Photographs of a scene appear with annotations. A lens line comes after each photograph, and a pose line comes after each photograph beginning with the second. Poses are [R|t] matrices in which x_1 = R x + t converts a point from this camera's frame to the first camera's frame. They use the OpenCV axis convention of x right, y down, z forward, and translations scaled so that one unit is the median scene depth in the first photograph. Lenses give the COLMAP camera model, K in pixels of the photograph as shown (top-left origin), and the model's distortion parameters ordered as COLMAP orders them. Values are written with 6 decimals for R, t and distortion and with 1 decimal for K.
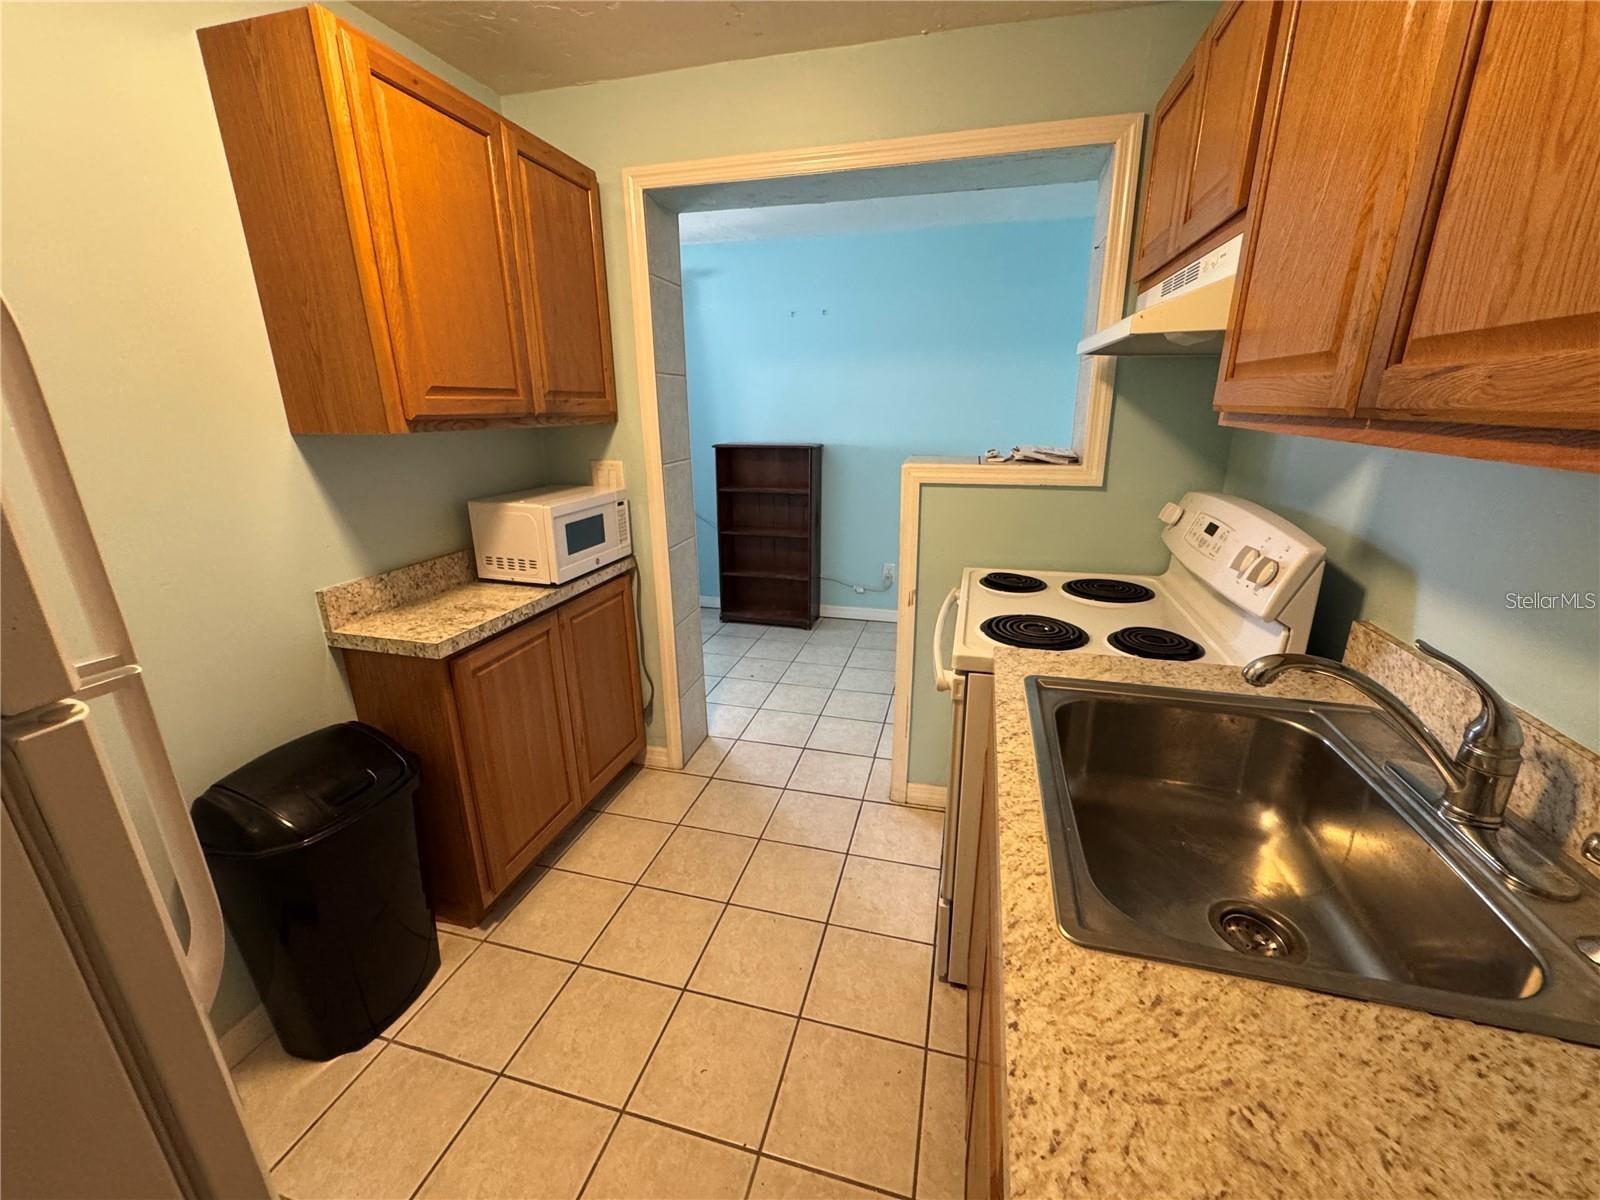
lens RADIAL K [[640.2, 0, 799.4], [0, 640.2, 604.4], [0, 0, 1]] dist [-0.000159, -0.000167]
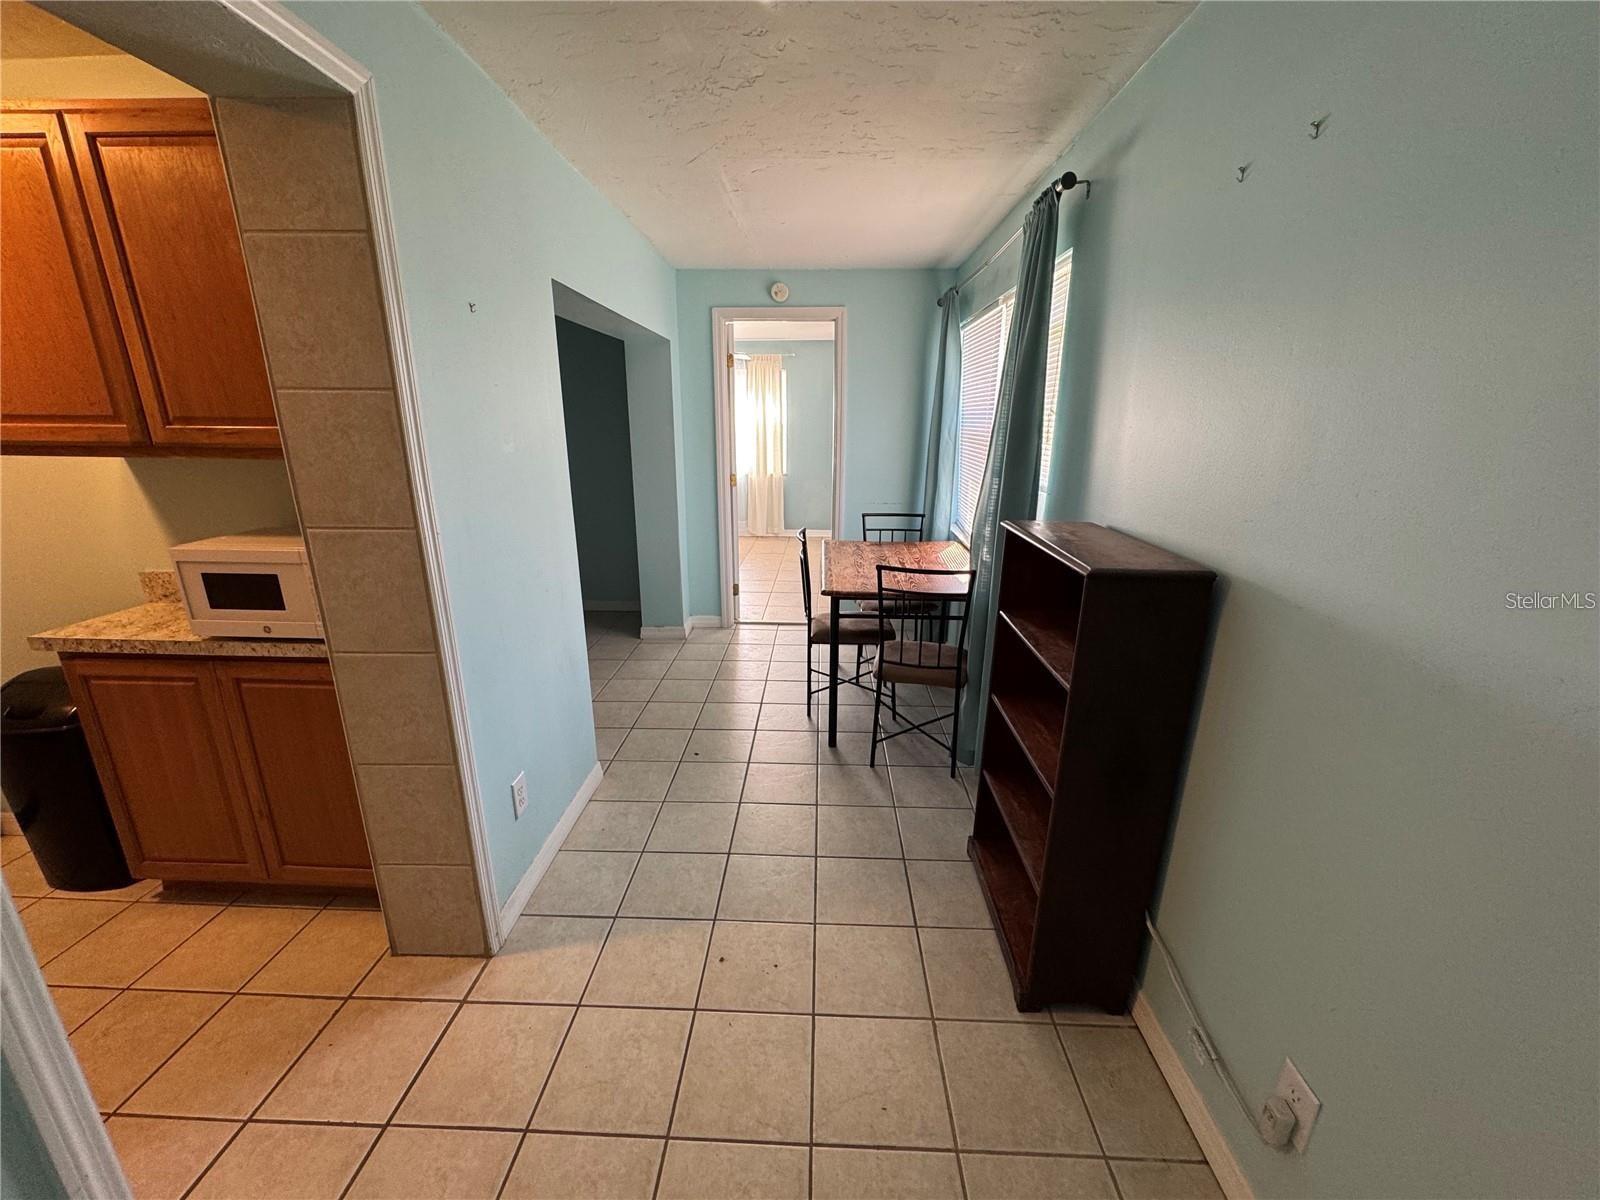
lens RADIAL K [[640.2, 0, 799.4], [0, 640.2, 604.4], [0, 0, 1]] dist [-0.000159, -0.000167]
pose [[0.223924, 0.283339, -0.932511, 0.639383], [-0.303711, 0.929451, 0.209478, -0.525556], [0.926076, 0.236306, 0.294180, 1.555276]]
